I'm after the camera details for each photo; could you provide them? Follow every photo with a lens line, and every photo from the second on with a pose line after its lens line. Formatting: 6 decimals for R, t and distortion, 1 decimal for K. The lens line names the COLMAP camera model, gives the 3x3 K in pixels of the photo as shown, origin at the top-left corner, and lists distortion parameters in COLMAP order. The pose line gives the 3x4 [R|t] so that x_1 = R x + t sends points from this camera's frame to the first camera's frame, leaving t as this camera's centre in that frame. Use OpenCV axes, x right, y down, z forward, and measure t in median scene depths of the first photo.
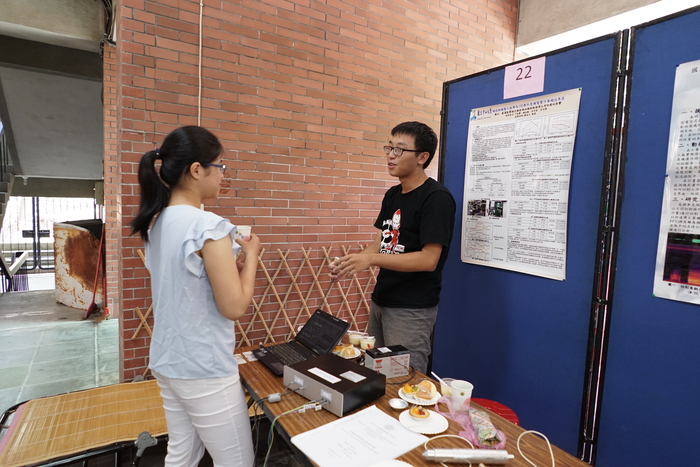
lens RADIAL K [[401.9, 0, 349.9], [0, 401.9, 233.6], [0, 0, 1]] dist [-0.037725, 0.015346]
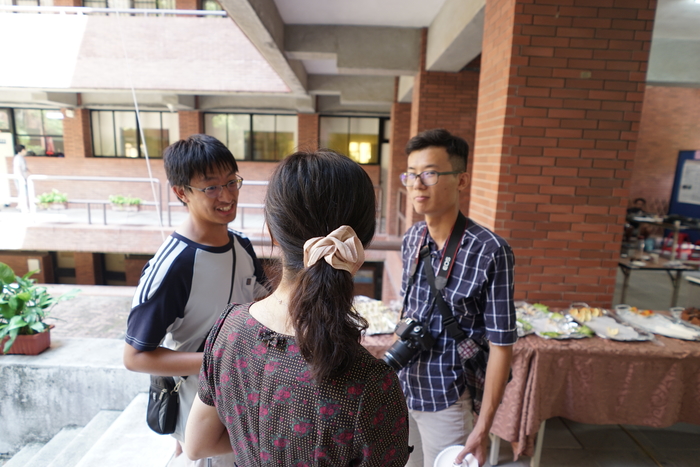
lens RADIAL K [[401.9, 0, 350.9], [0, 401.9, 232.7], [0, 0, 1]] dist [-0.037725, 0.015346]
pose [[0.822270, 0.079730, -0.563485, -0.092971], [-0.034319, 0.995283, 0.090746, 0.095604], [0.568062, -0.055279, 0.821127, -2.751931]]
